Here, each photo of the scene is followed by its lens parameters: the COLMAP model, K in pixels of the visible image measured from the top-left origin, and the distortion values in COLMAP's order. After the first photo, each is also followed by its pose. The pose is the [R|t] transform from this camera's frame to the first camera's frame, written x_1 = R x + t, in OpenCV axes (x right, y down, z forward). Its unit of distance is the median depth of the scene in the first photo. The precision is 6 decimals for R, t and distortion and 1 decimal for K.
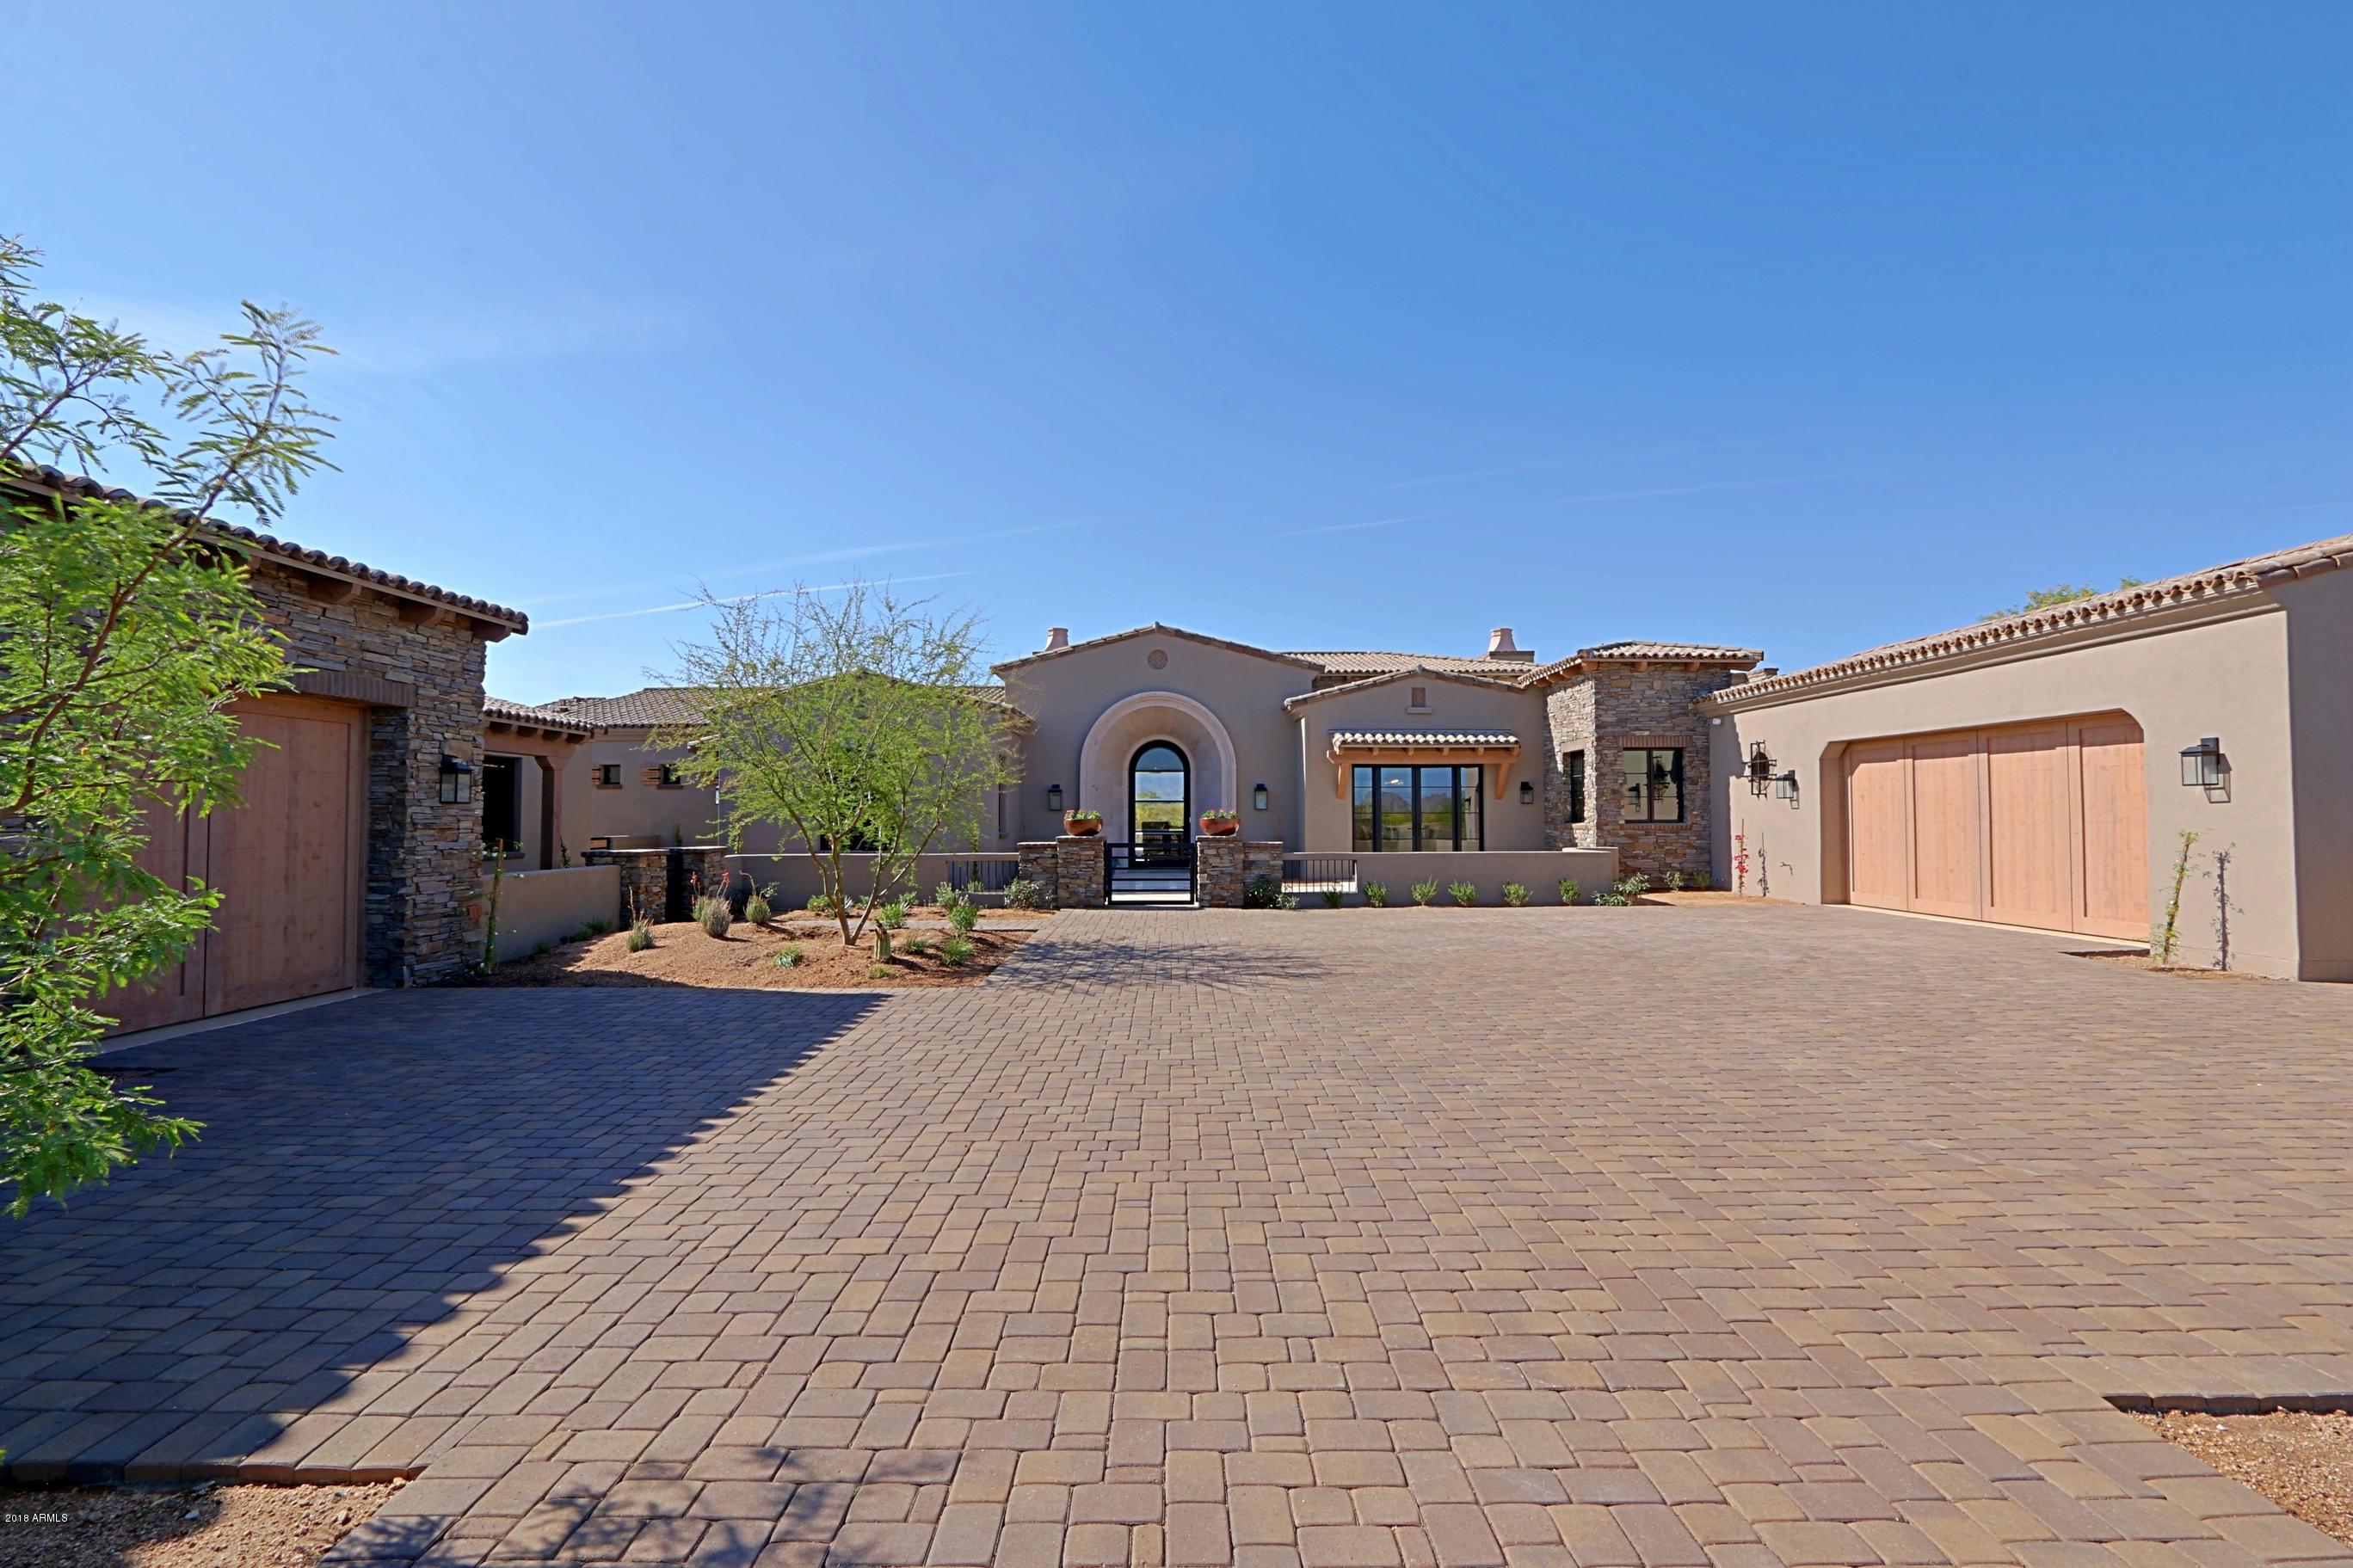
lens RADIAL K [[1071.9, 0, 1167.8], [0, 1071.9, 784.2], [0, 0, 1]] dist [-0.014314, 0.001172]
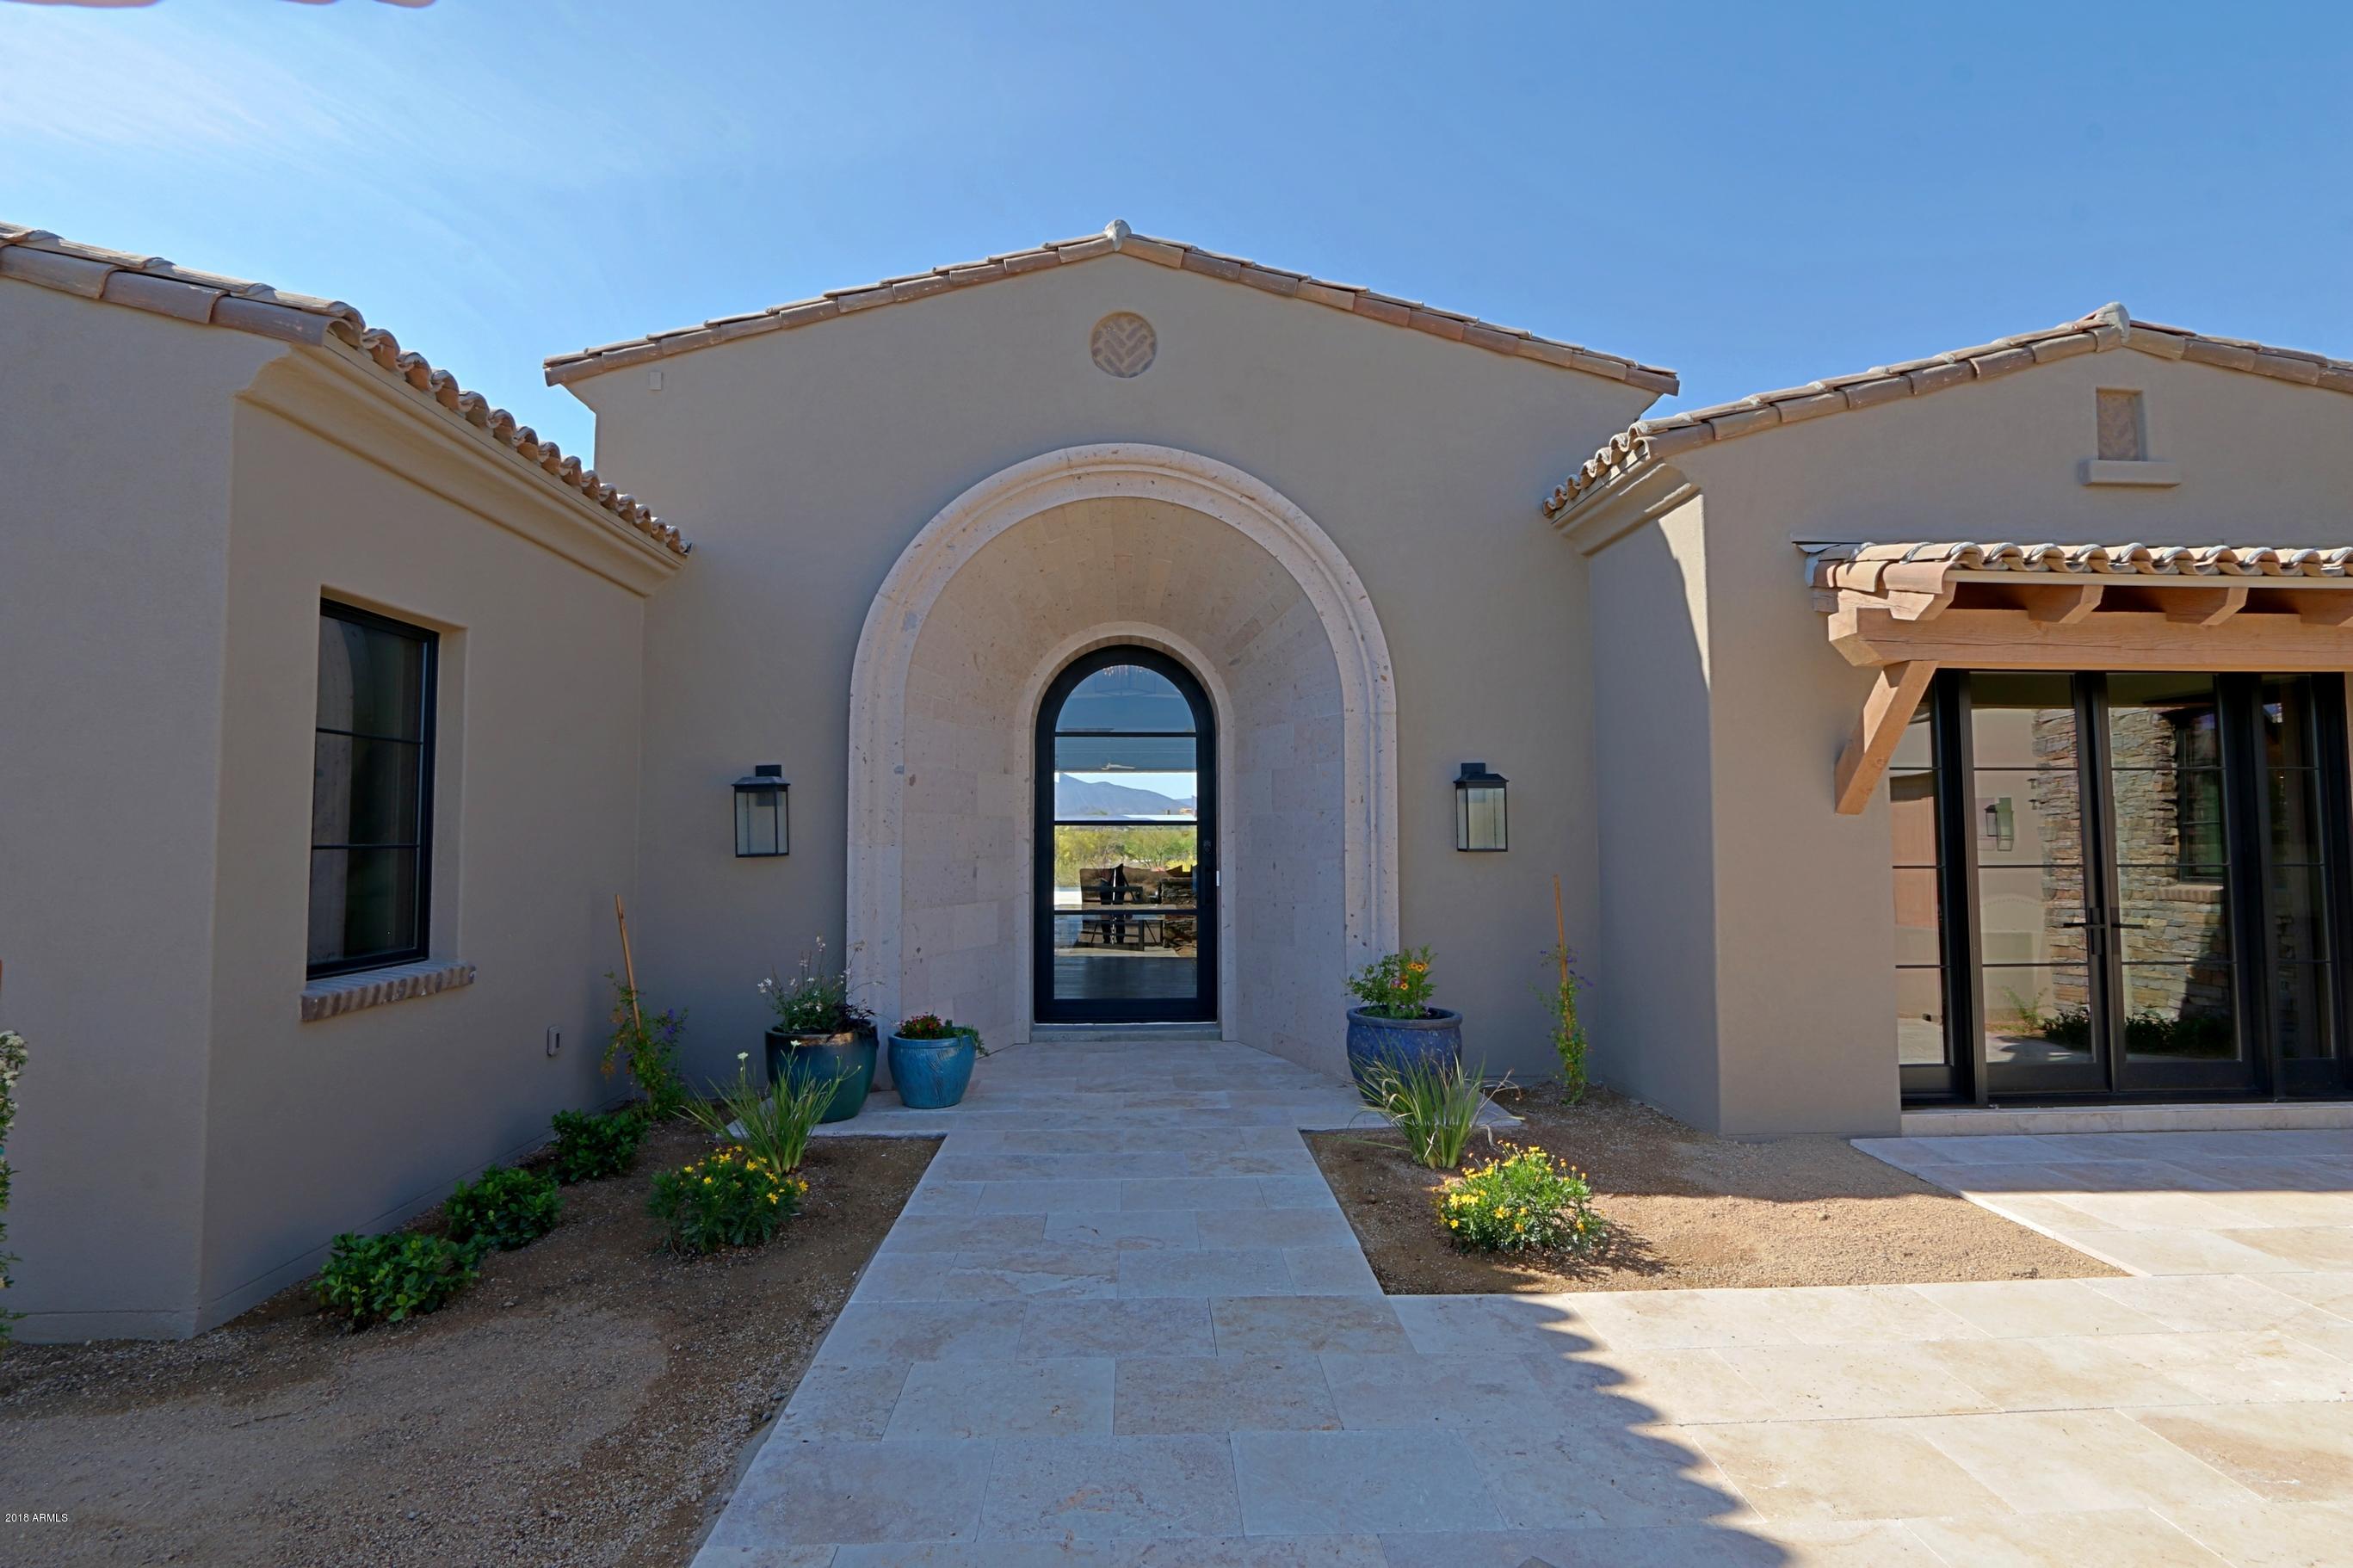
lens RADIAL K [[1063.3, 0, 1176.5], [0, 1063.3, 784.0], [0, 0, 1]] dist [-0.006923, -0.000477]
pose [[0.998467, 0.000545, 0.055350, -0.012078], [0.000477, 0.999830, -0.018448, 0.011916], [-0.055350, 0.018446, 0.998297, 0.792140]]
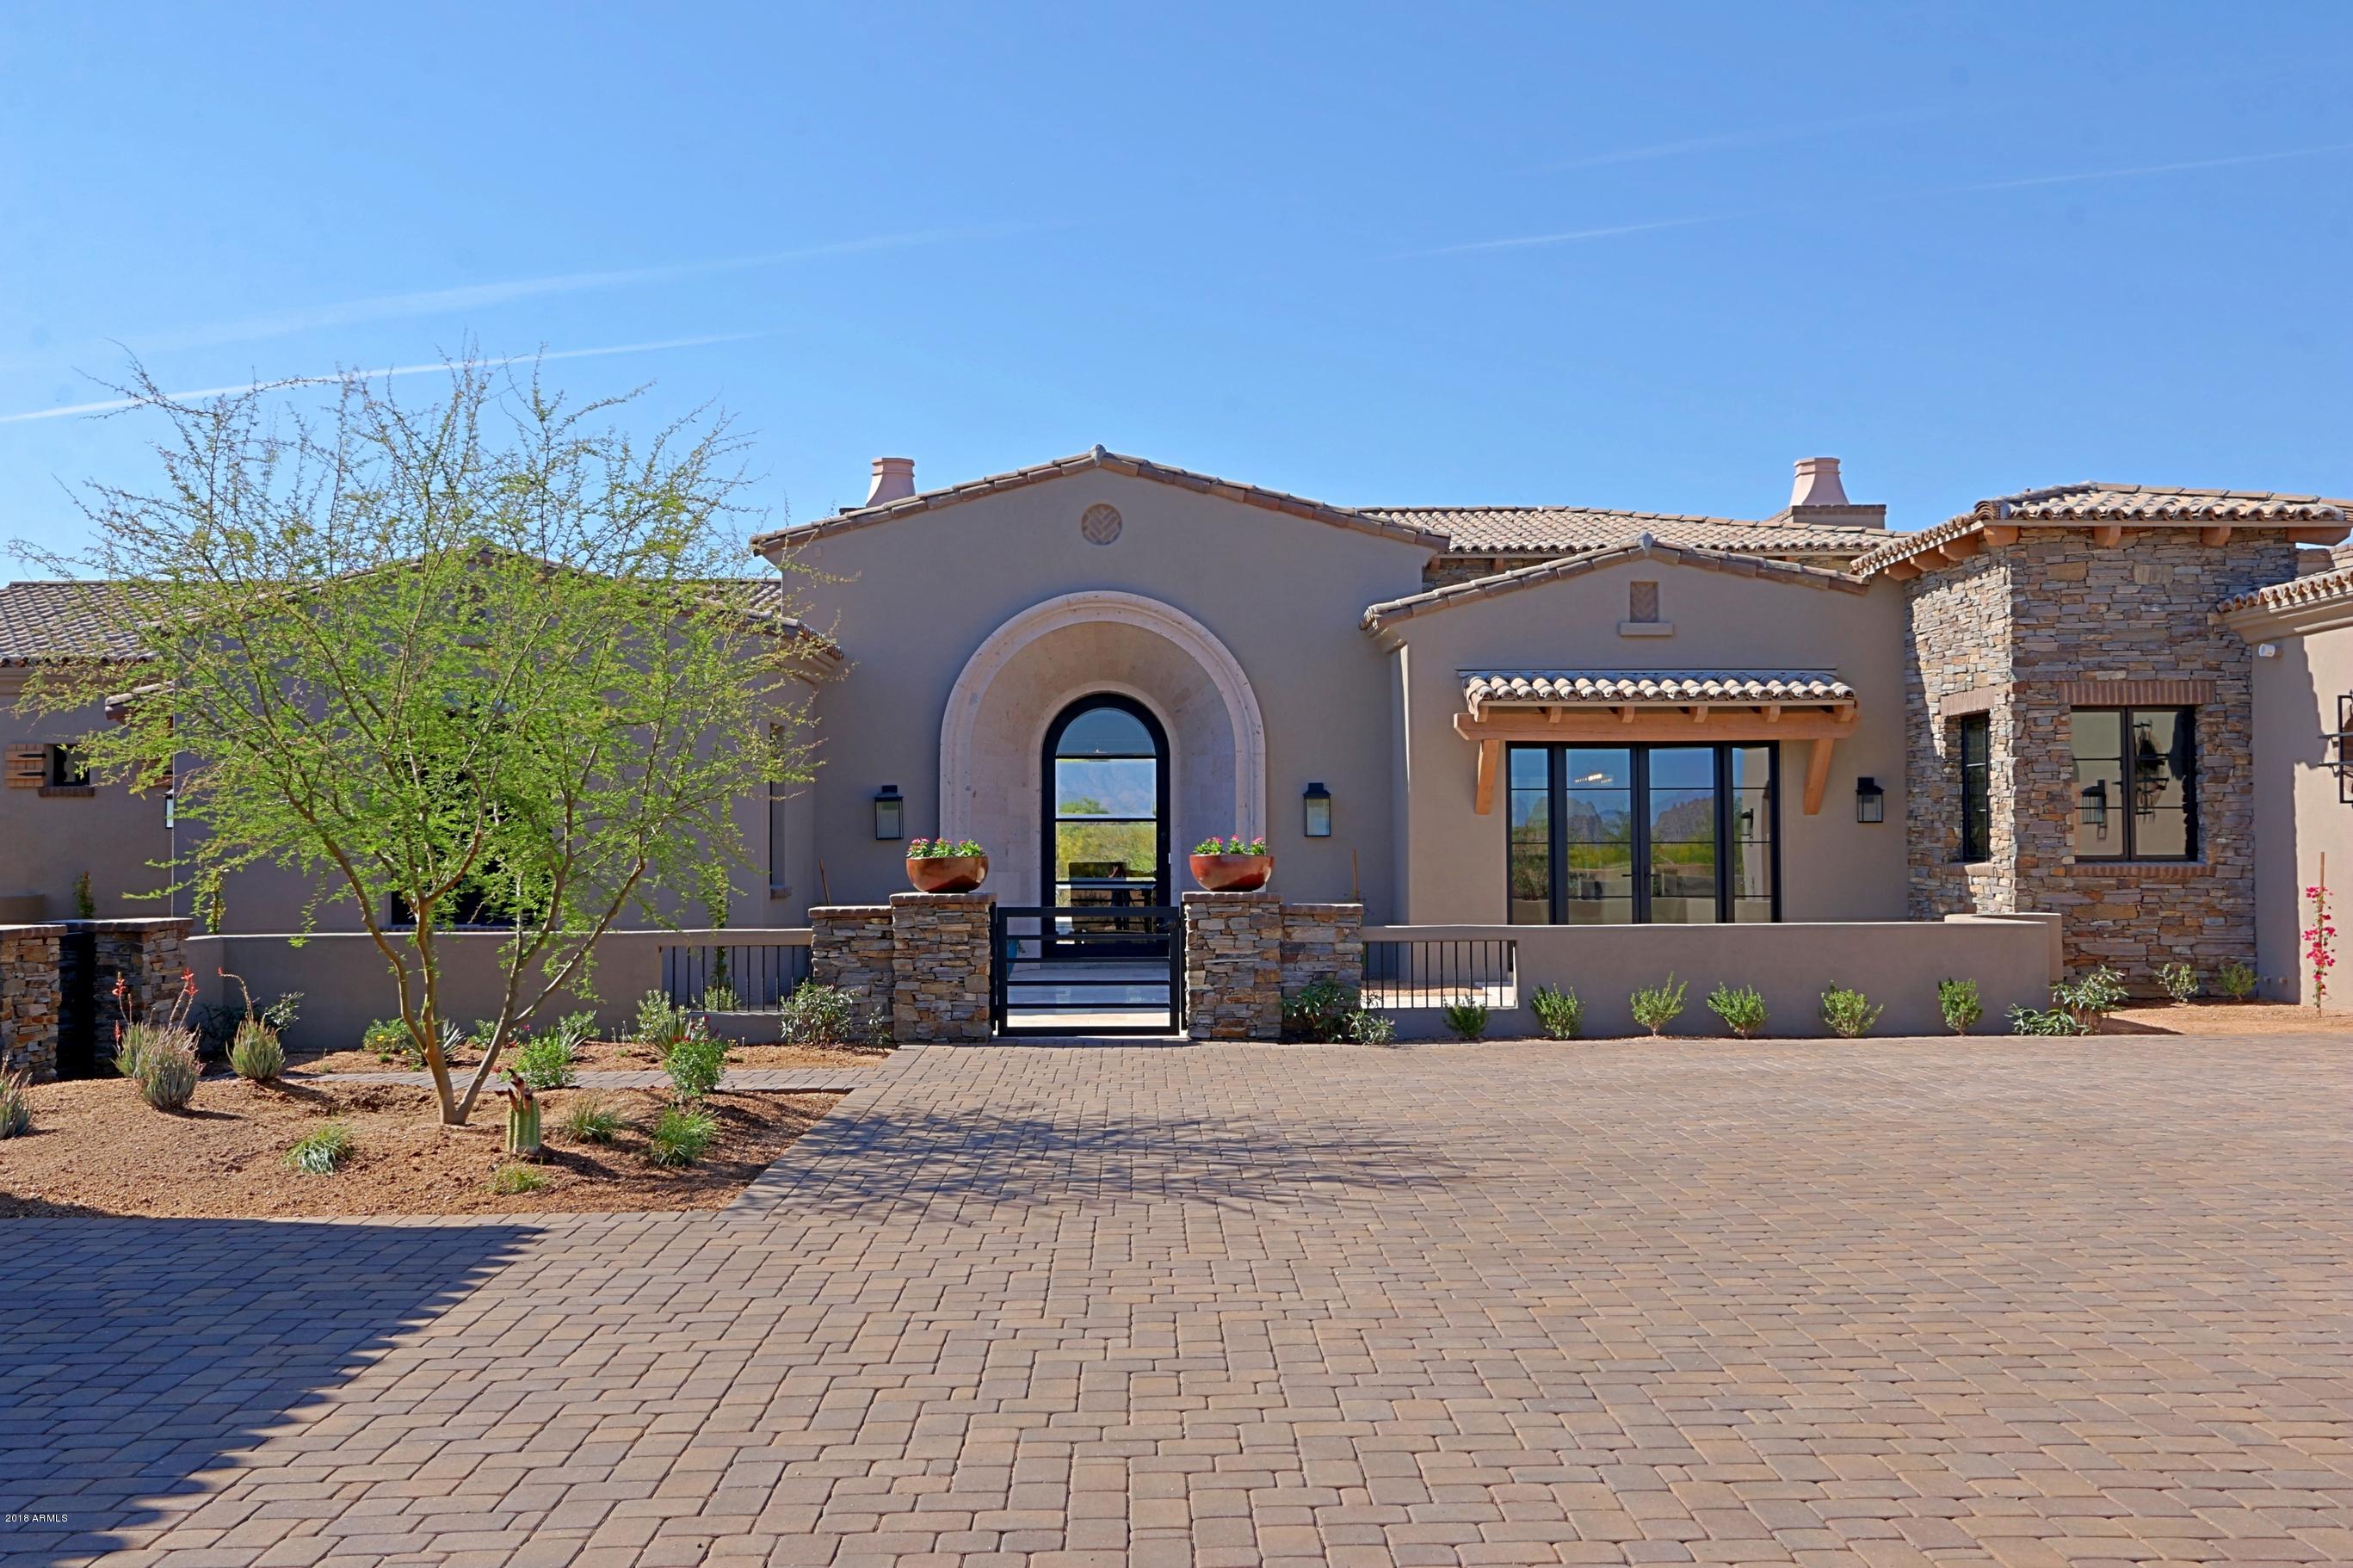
lens RADIAL K [[2241.0, 0, 1155.2], [0, 2241.0, 779.2], [0, 0, 1]] dist [0.014273, 0.009178]
pose [[0.999886, -0.002449, 0.014919, -0.000502], [0.002479, 0.999995, -0.002001, -0.000062], [-0.014914, 0.002038, 0.999887, -0.002667]]
